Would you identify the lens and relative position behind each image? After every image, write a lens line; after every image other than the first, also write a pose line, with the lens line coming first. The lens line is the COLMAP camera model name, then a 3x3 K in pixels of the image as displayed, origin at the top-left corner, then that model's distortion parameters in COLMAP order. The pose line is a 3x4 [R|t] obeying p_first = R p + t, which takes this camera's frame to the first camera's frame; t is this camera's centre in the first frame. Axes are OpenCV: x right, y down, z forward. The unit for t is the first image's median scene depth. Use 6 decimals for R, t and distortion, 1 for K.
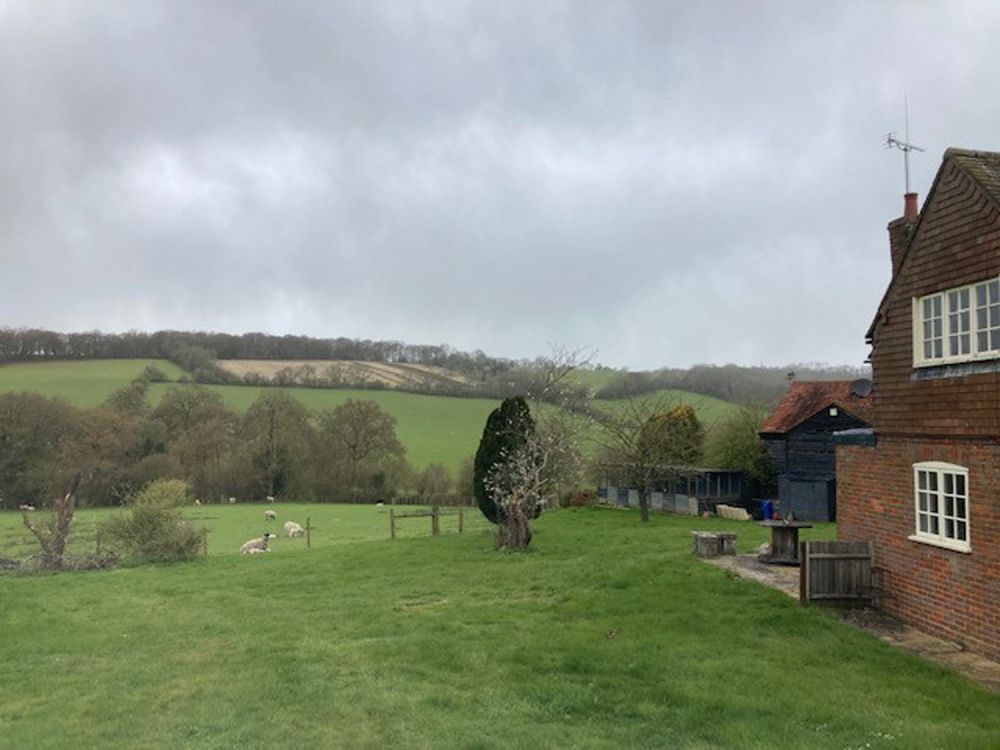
lens RADIAL K [[784.0, 0, 500.0], [0, 784.0, 375.0], [0, 0, 1]] dist [0.053425, 0.001131]
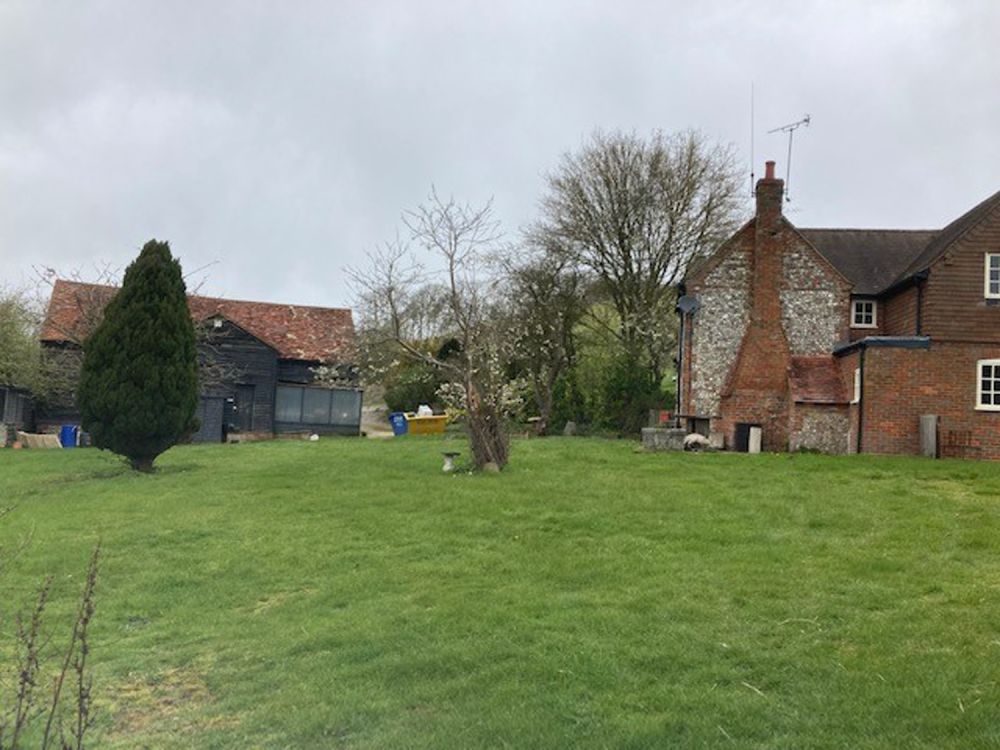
lens RADIAL K [[784.0, 0, 500.0], [0, 784.0, 375.0], [0, 0, 1]] dist [0.053425, 0.001131]
pose [[0.249205, 0.046827, 0.967318, -1.155728], [-0.116880, 0.992984, -0.017958, 0.266216], [-0.961372, -0.108585, 0.252930, 1.456353]]
